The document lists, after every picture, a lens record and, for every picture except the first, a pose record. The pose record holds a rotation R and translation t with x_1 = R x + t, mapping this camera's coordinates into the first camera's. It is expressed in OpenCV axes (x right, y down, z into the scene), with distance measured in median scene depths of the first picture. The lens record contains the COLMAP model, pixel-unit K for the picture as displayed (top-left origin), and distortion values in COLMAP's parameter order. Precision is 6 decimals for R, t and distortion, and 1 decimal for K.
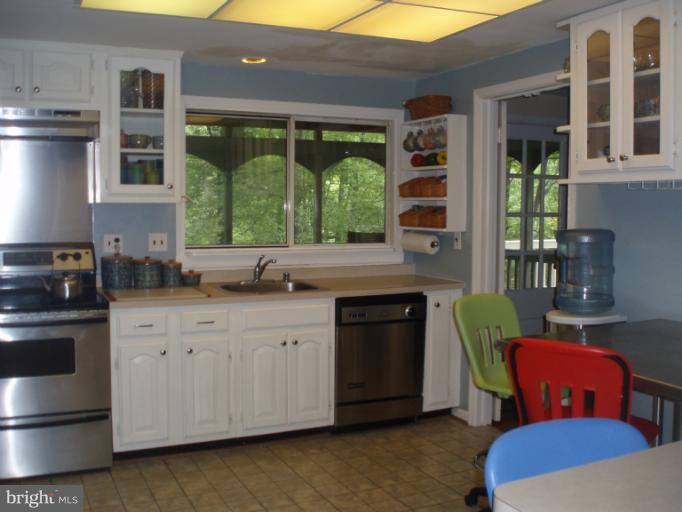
lens RADIAL K [[781.5, 0, 341.0], [0, 781.5, 256.0], [0, 0, 1]] dist [0.001255, 0.025270]
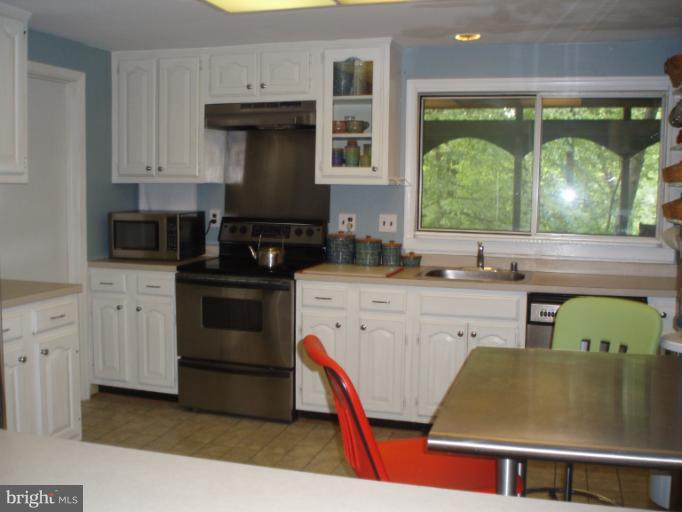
lens RADIAL K [[761.5, 0, 341.0], [0, 761.5, 256.0], [0, 0, 1]] dist [-0.008925, -0.010217]
pose [[0.757942, 0.069246, -0.648636, 0.410881], [-0.061157, 0.997513, 0.035028, -0.006195], [0.649448, 0.013119, 0.760293, 0.200149]]
